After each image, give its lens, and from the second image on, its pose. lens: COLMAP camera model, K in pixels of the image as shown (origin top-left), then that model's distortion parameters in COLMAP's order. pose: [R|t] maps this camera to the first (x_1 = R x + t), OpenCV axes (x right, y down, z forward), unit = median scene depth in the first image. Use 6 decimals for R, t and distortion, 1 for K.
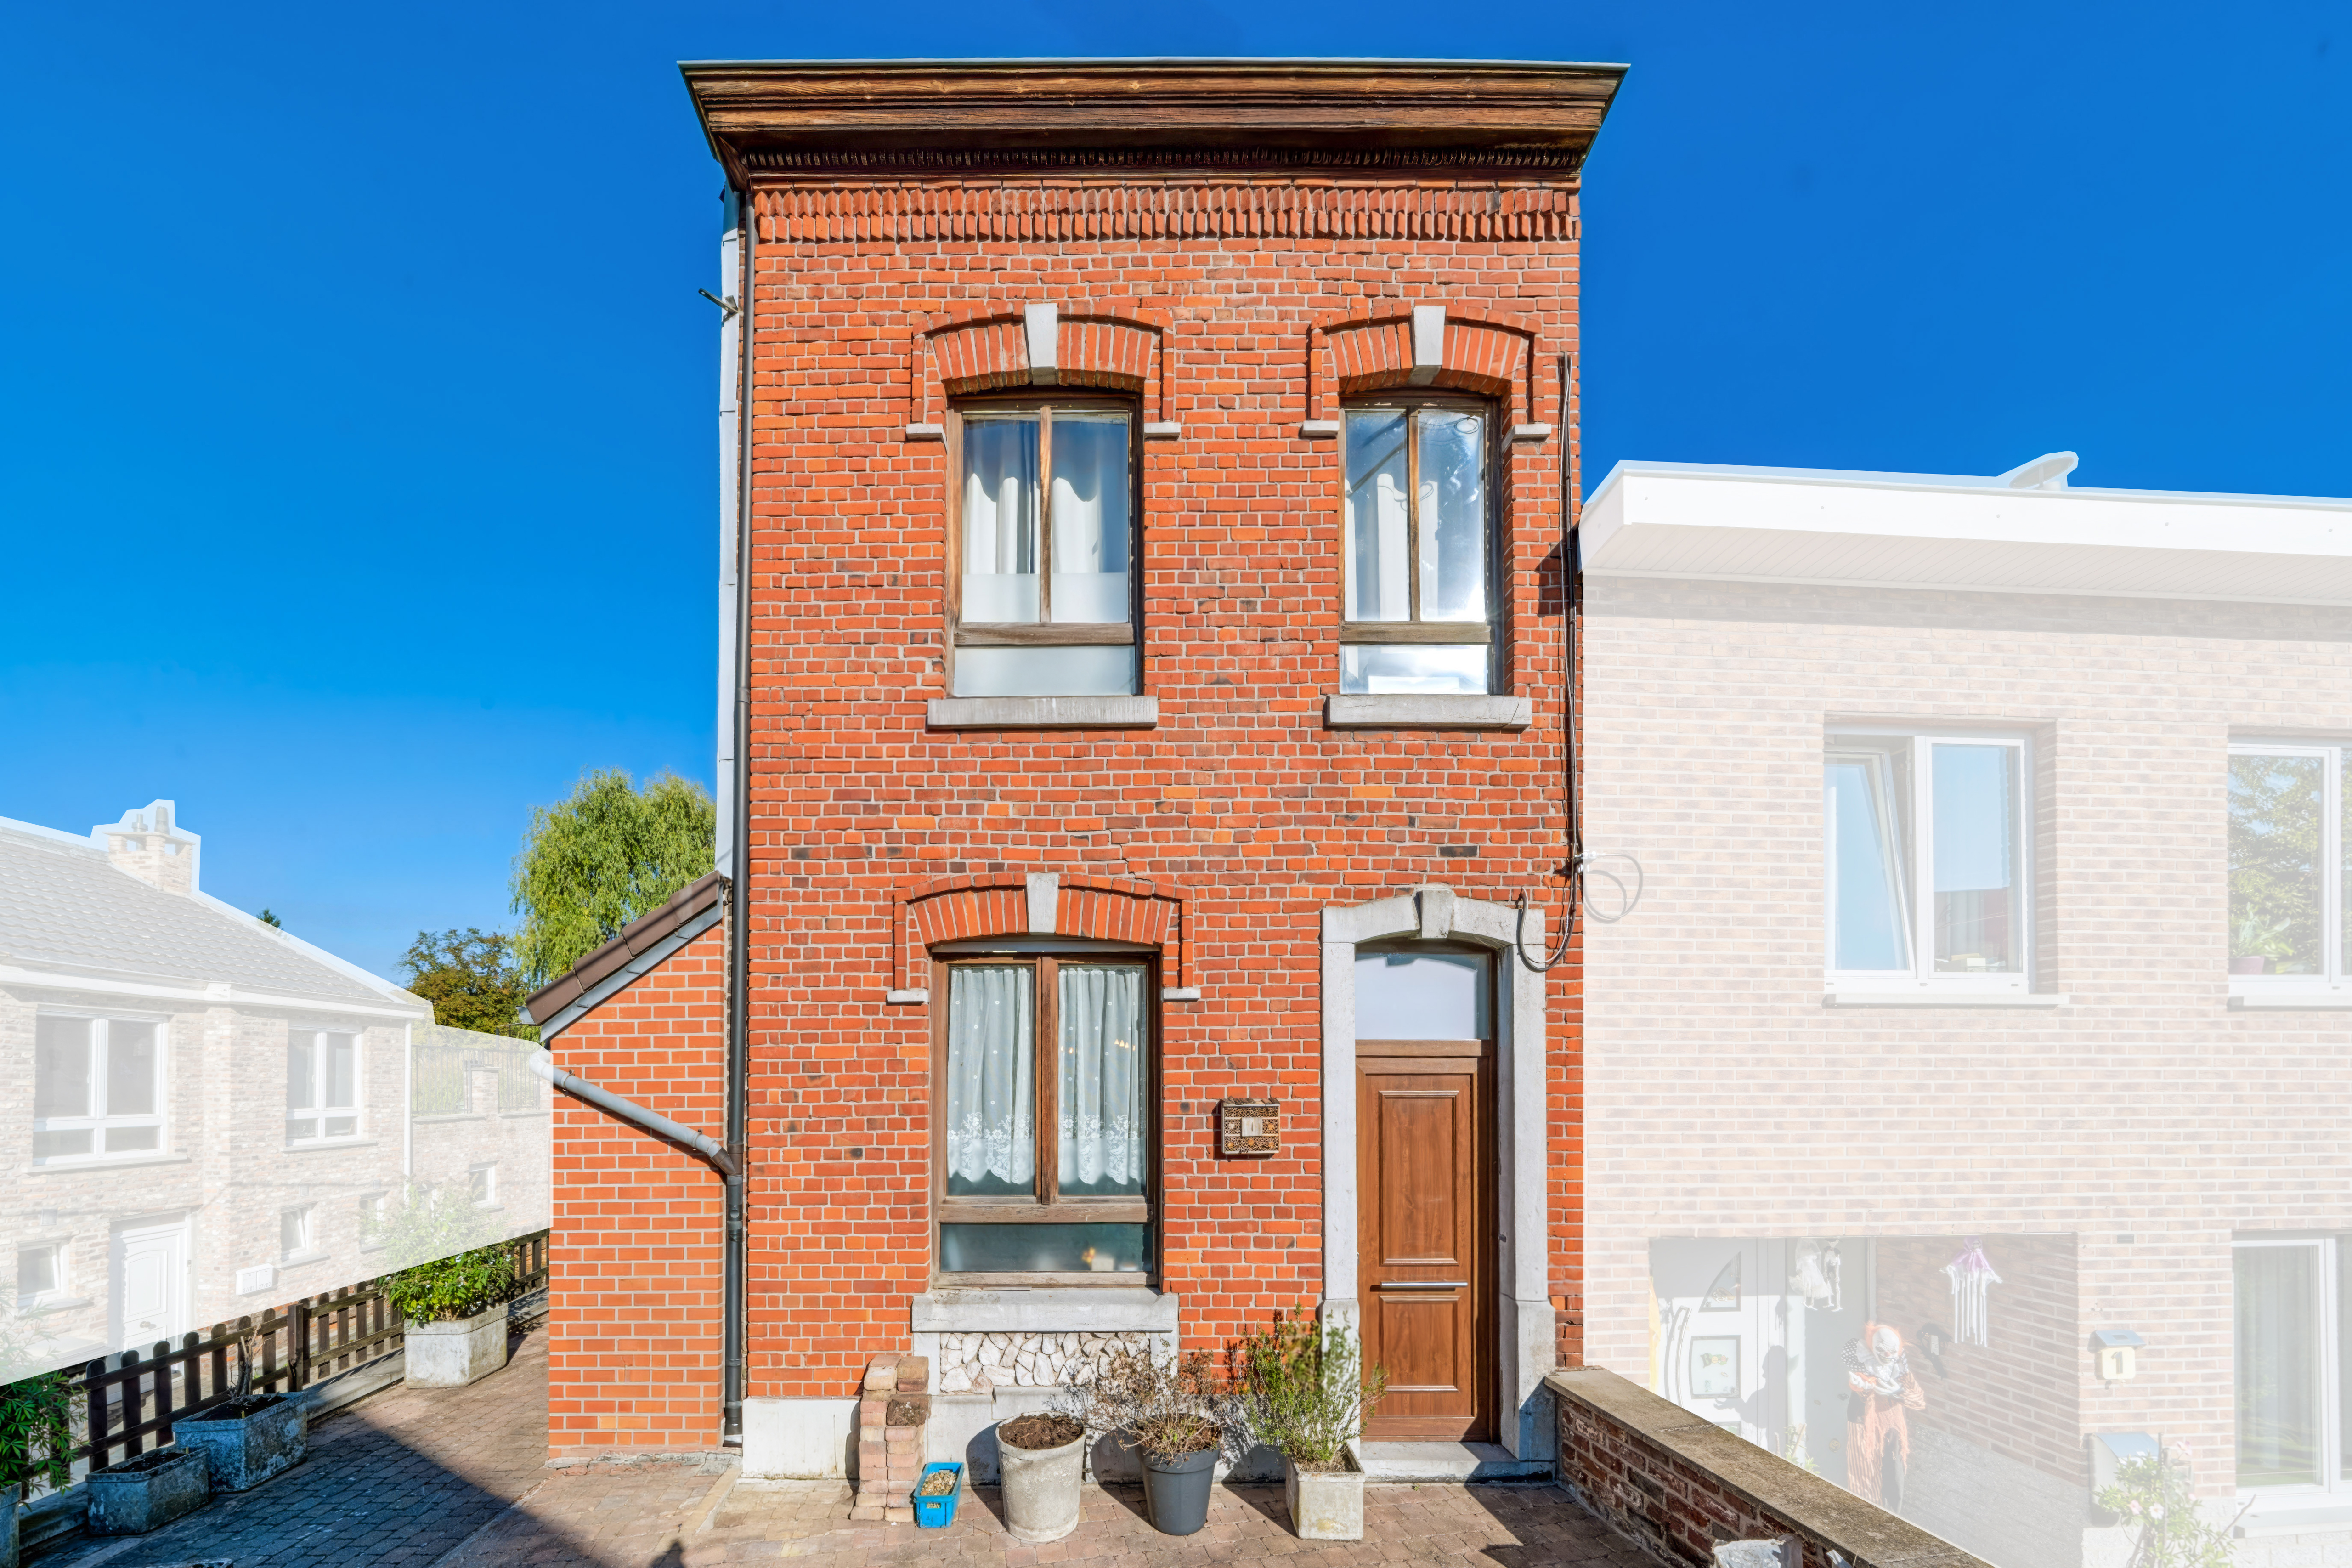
lens RADIAL K [[863.9, 0, 1130.7], [0, 863.9, 1073.9], [0, 0, 1]] dist [-0.008129, -0.000166]
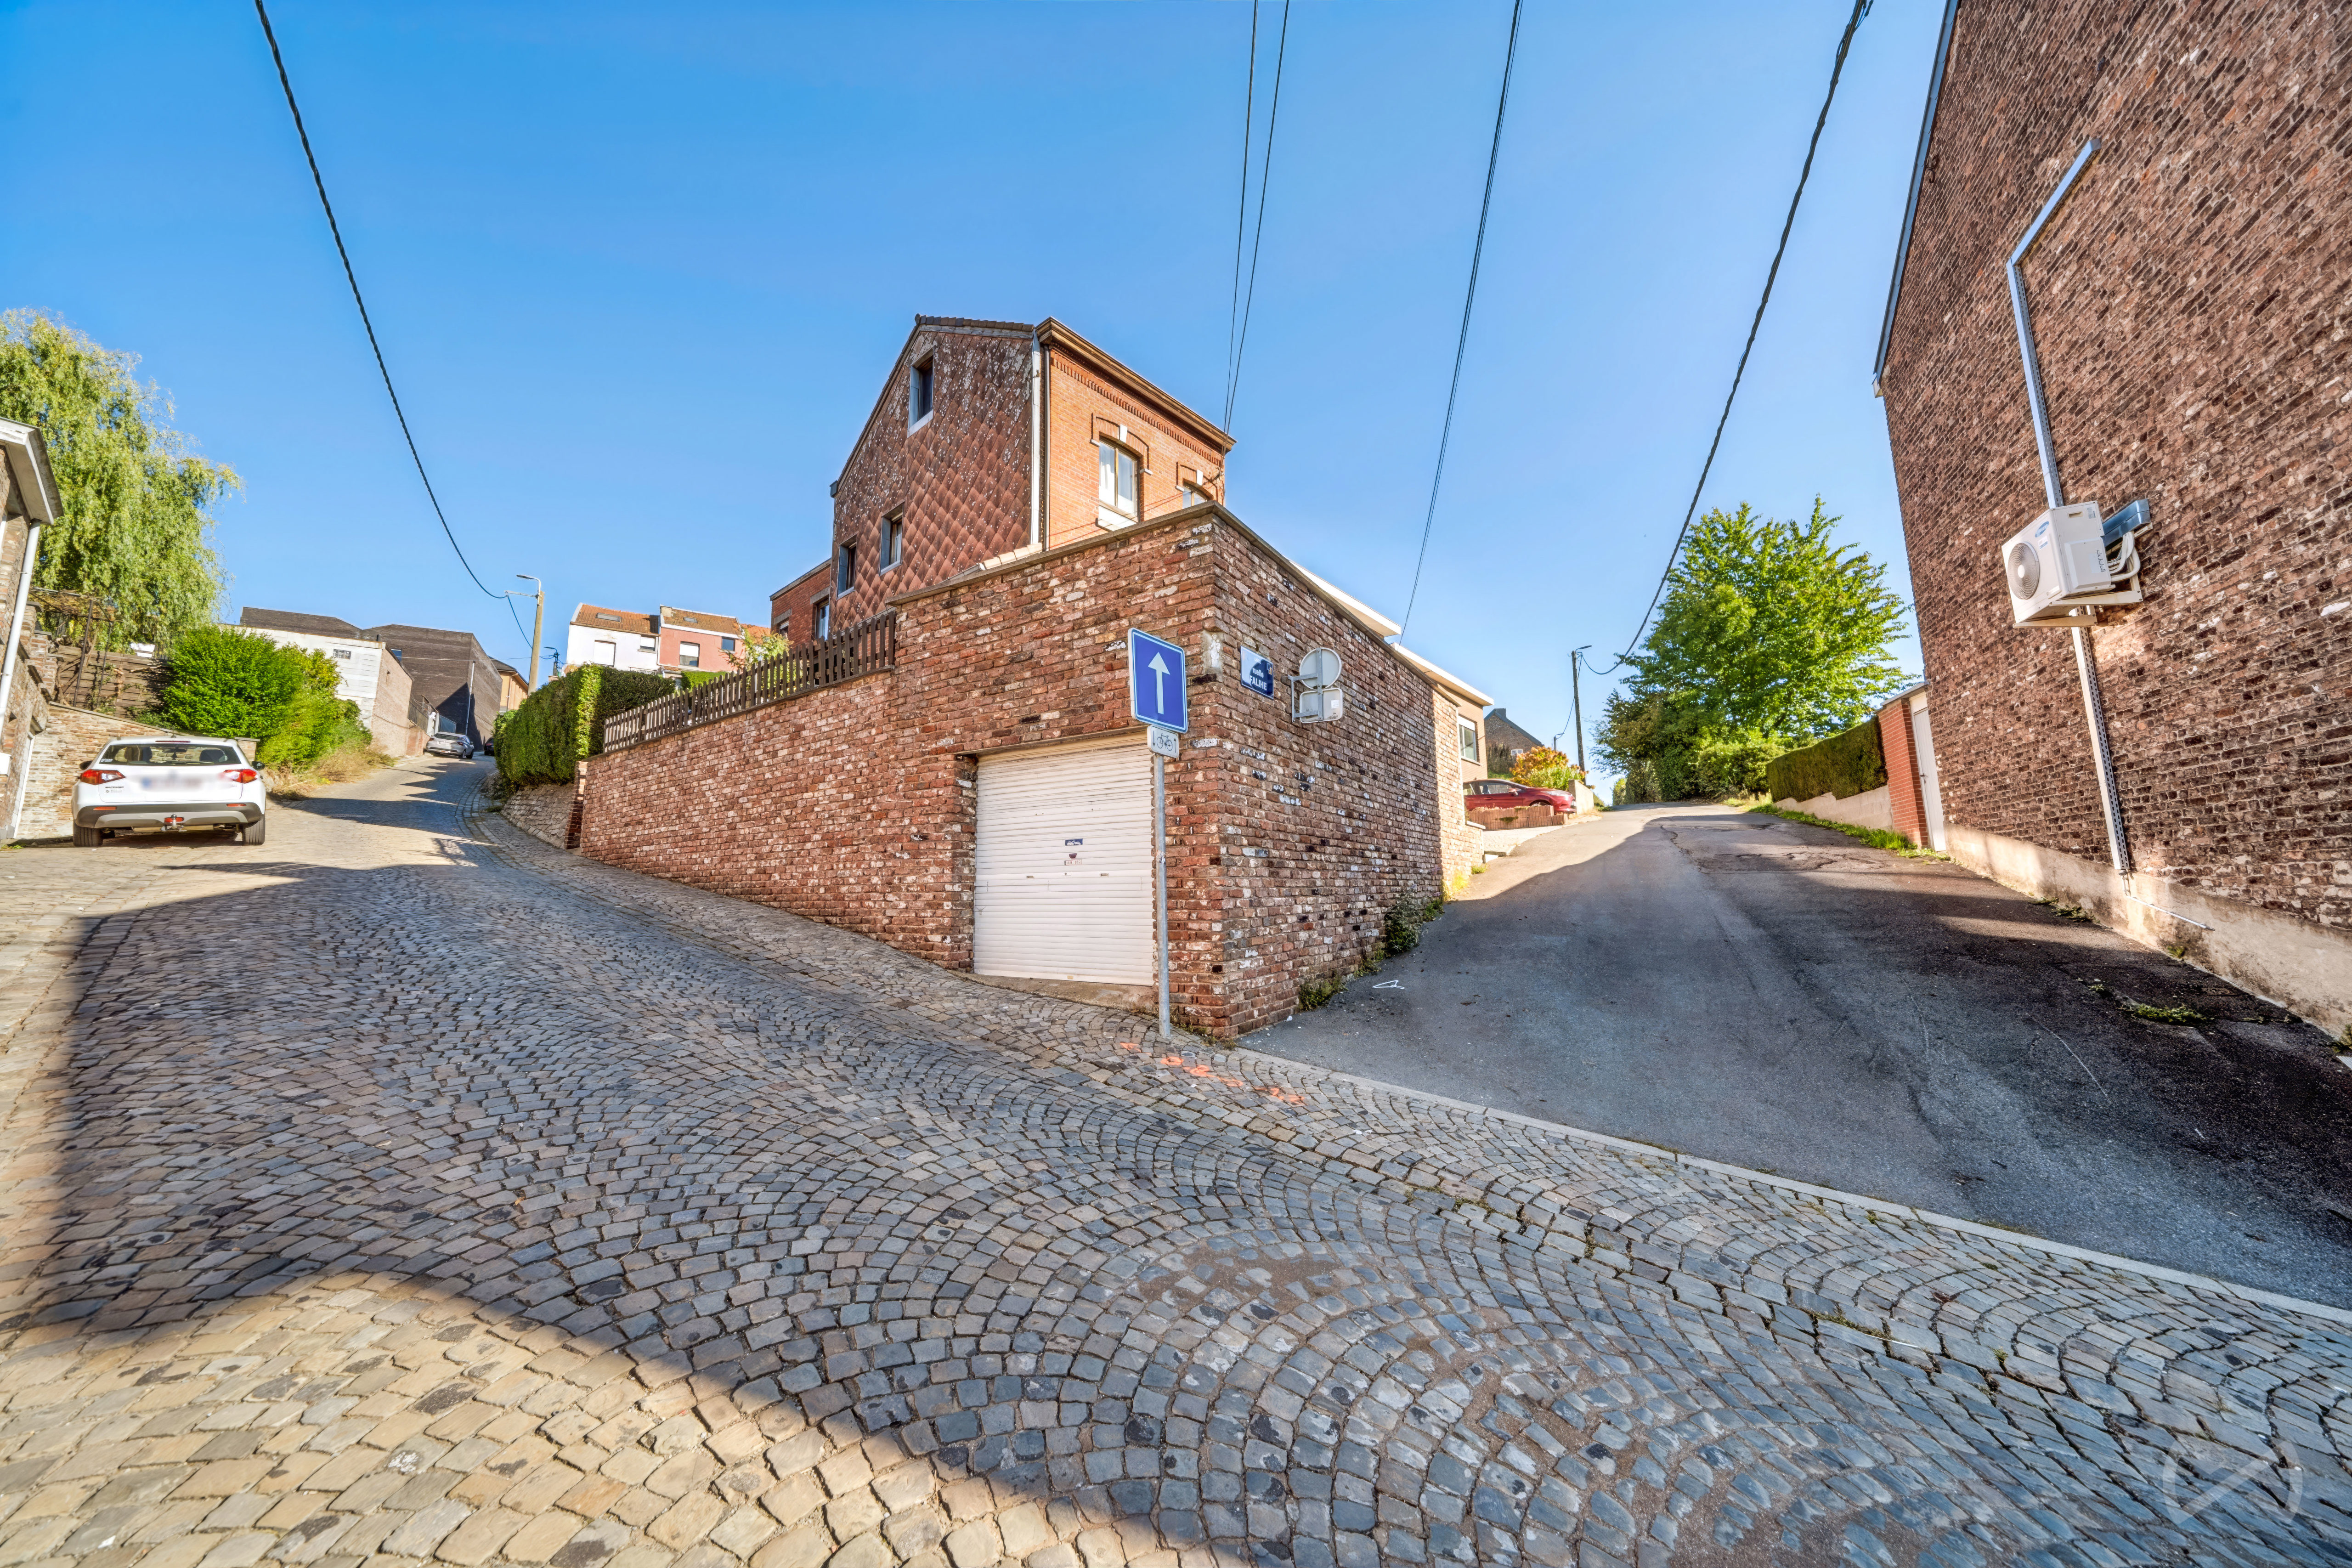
lens RADIAL K [[797.1, 0, 1189.3], [0, 797.1, 788.1], [0, 0, 1]] dist [-0.008858, 0.001044]
pose [[0.664514, 0.100147, 0.740535, -2.241551], [-0.004589, 0.991507, -0.129970, 1.046478], [-0.747261, 0.082969, 0.659330, -1.277773]]
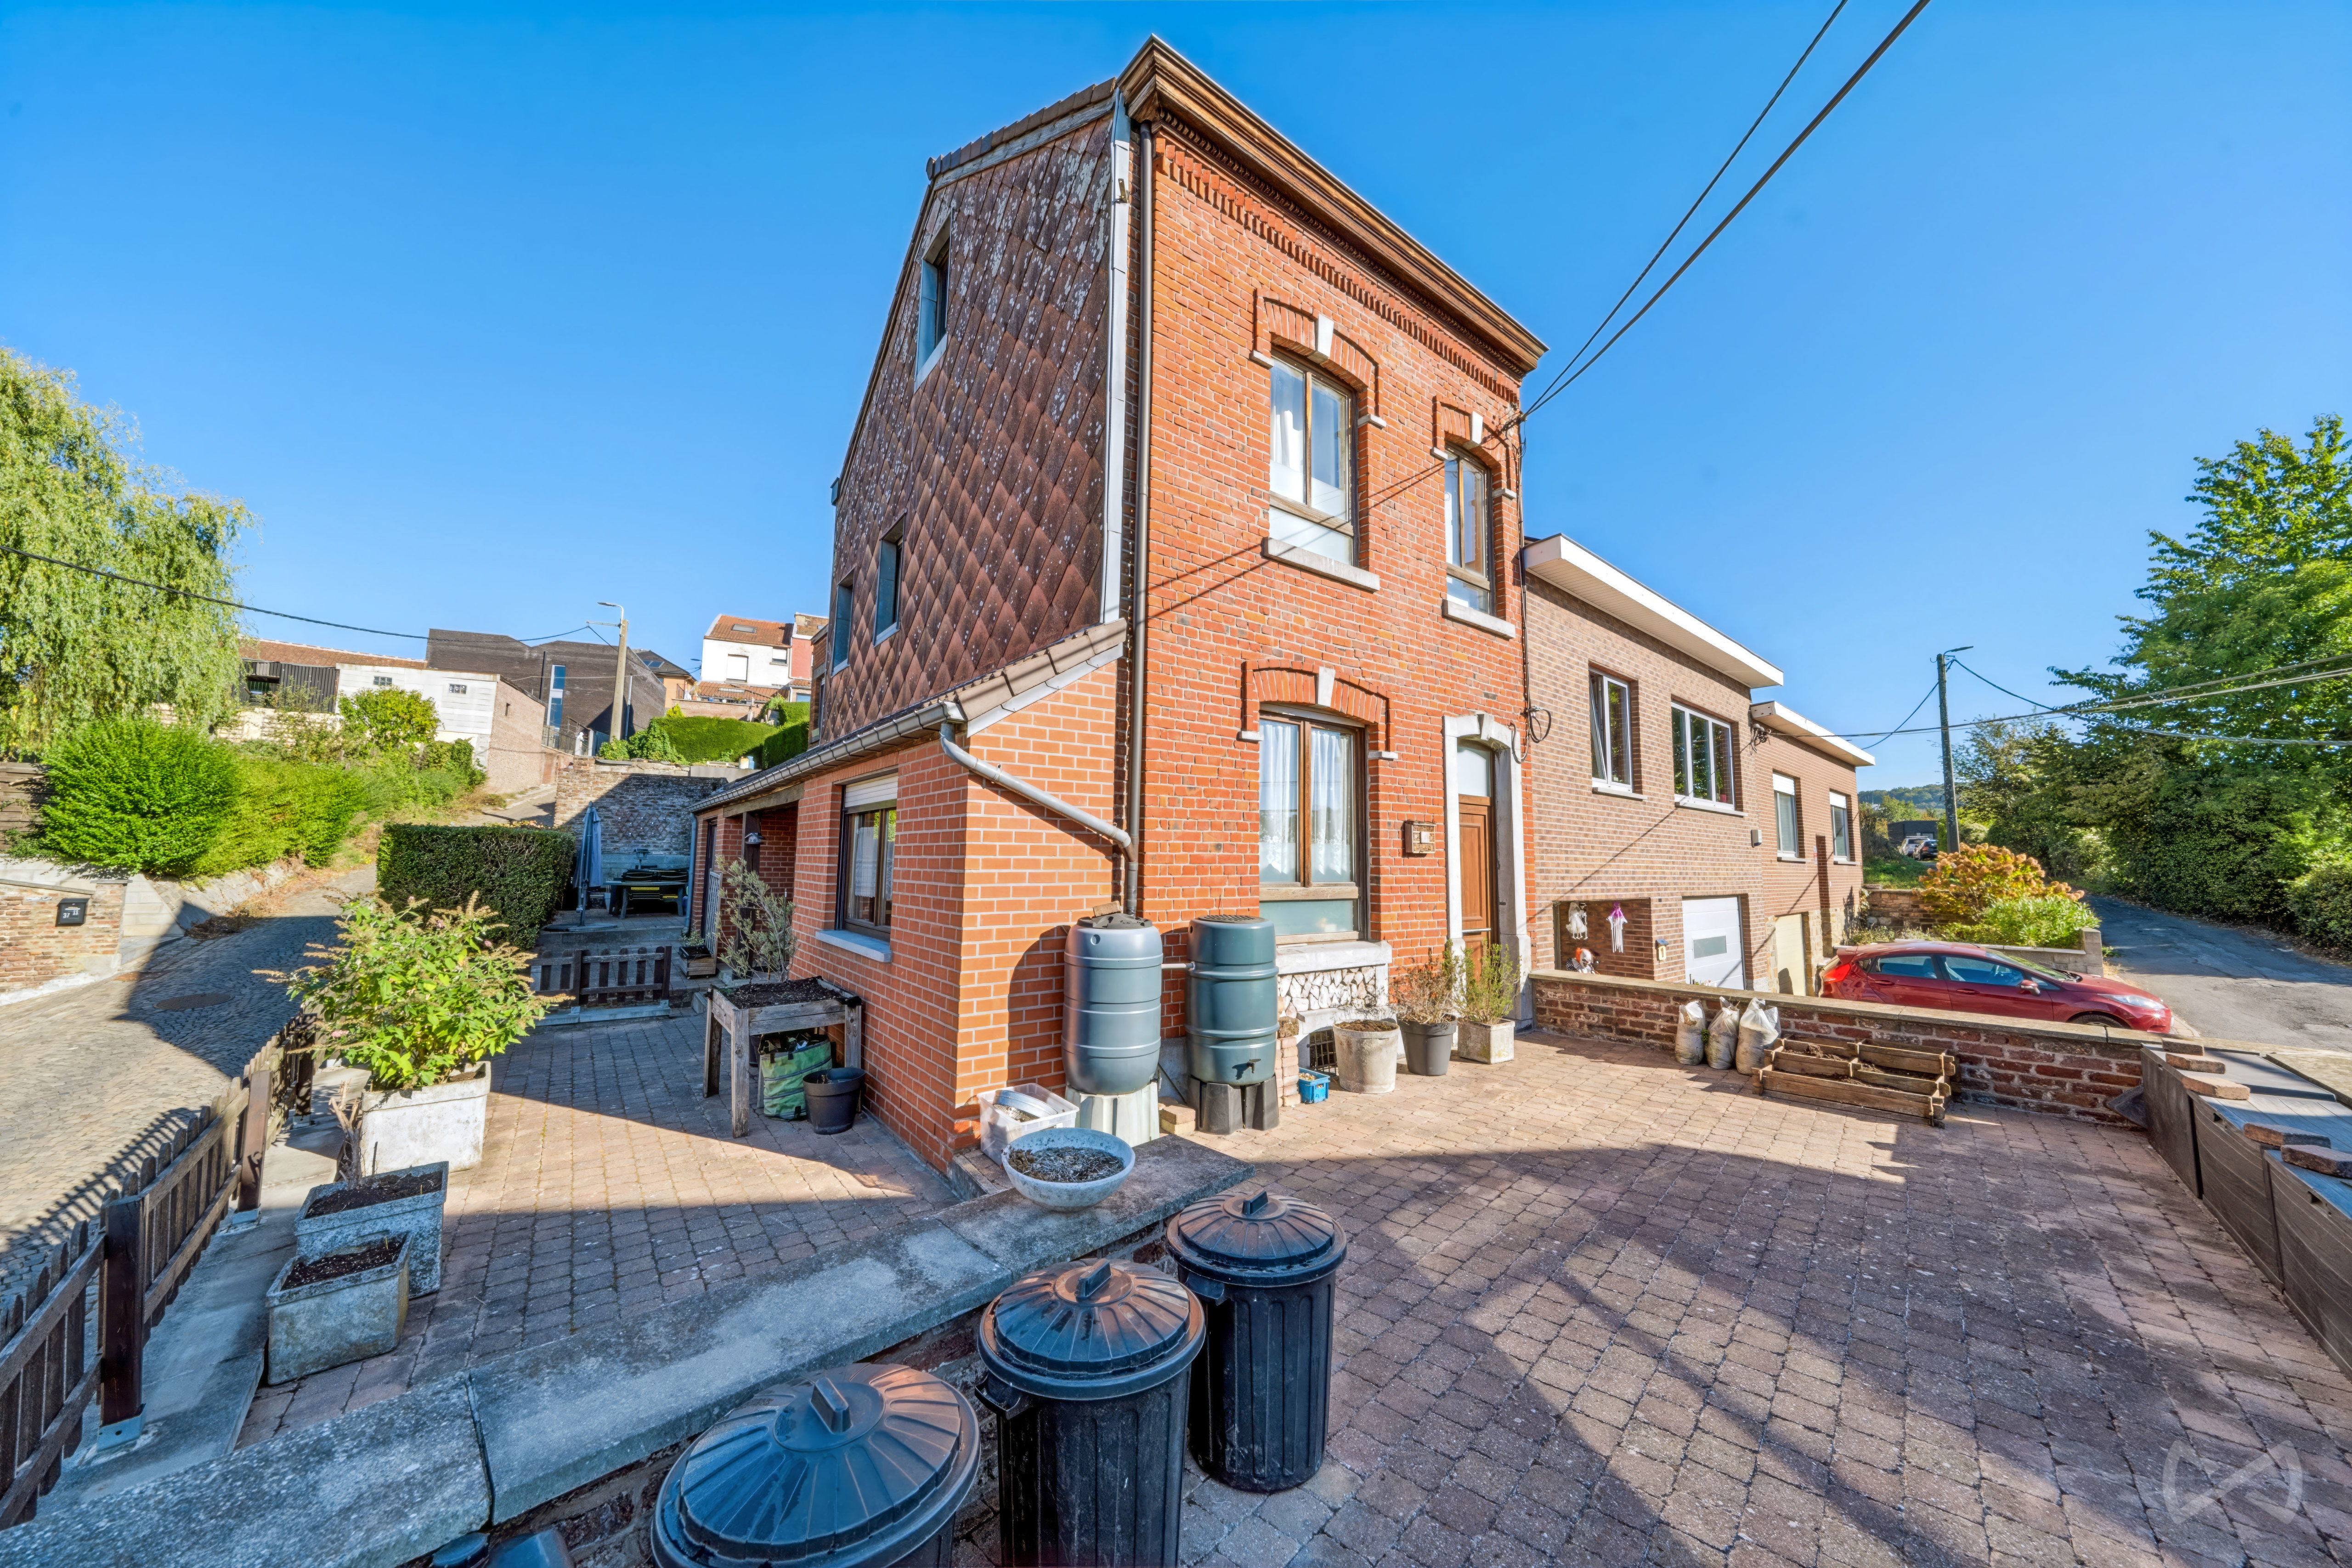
lens RADIAL K [[797.1, 0, 1197.3], [0, 797.1, 780.3], [0, 0, 1]] dist [-0.008858, 0.001044]
pose [[0.786695, 0.086255, 0.611286, -1.122901], [-0.029931, 0.994356, -0.101788, 0.116952], [-0.616616, 0.061780, 0.784837, 0.039901]]
